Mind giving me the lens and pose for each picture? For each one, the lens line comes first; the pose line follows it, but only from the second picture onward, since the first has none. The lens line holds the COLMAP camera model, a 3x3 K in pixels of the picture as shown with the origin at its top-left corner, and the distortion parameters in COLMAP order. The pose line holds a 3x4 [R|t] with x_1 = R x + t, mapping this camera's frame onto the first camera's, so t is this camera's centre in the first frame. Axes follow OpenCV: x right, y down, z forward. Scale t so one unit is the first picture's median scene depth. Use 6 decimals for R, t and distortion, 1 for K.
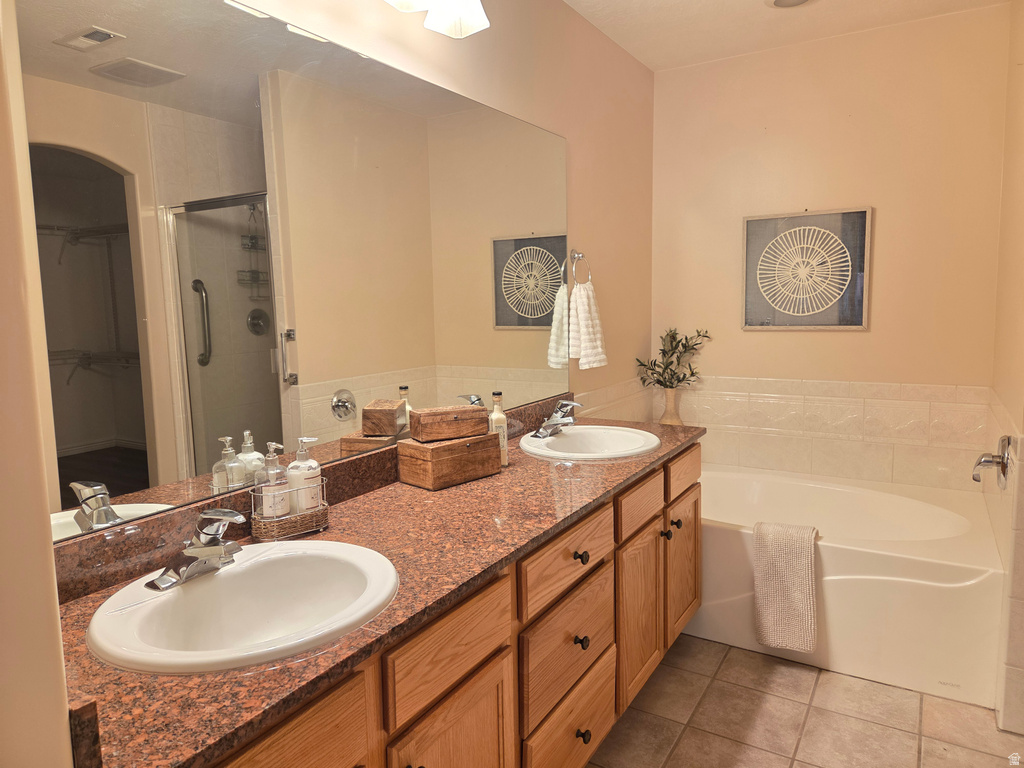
lens RADIAL K [[685.7, 0, 504.6], [0, 685.7, 378.4], [0, 0, 1]] dist [0.044937, -0.024309]
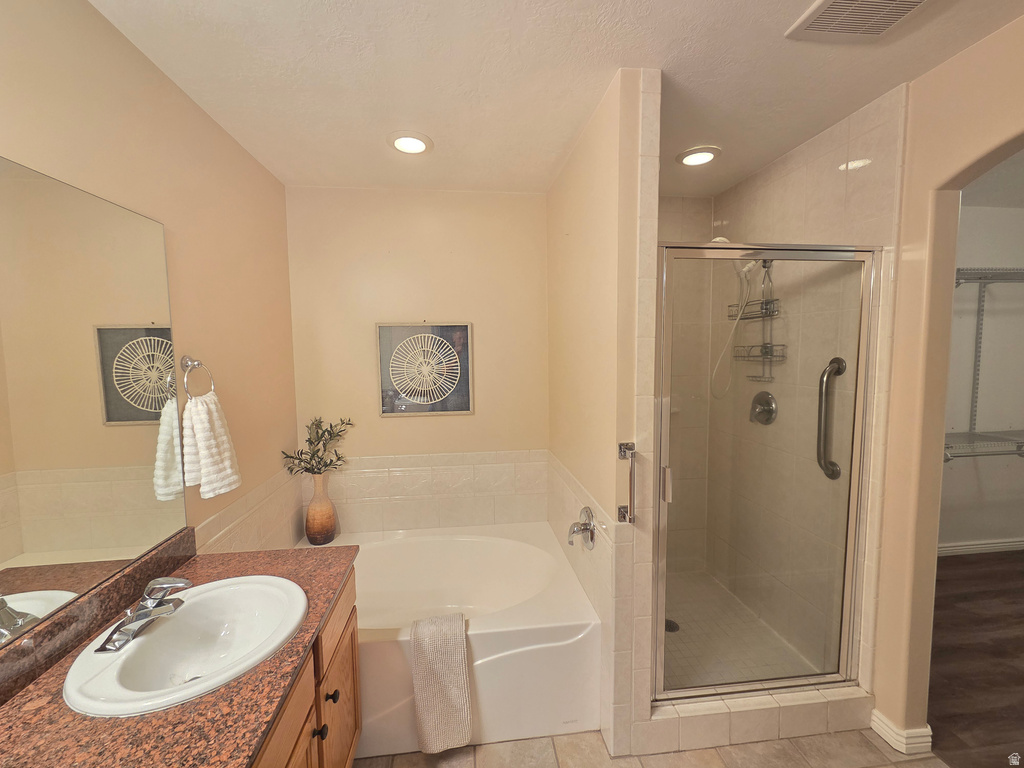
lens RADIAL K [[420.0, 0, 510.2], [0, 420.0, 381.1], [0, 0, 1]] dist [0.001537, 0.001189]
pose [[0.786079, -0.034508, 0.617162, 0.084740], [0.066816, 0.997334, -0.029337, -0.104010], [-0.614504, 0.064298, 0.786289, 0.319341]]
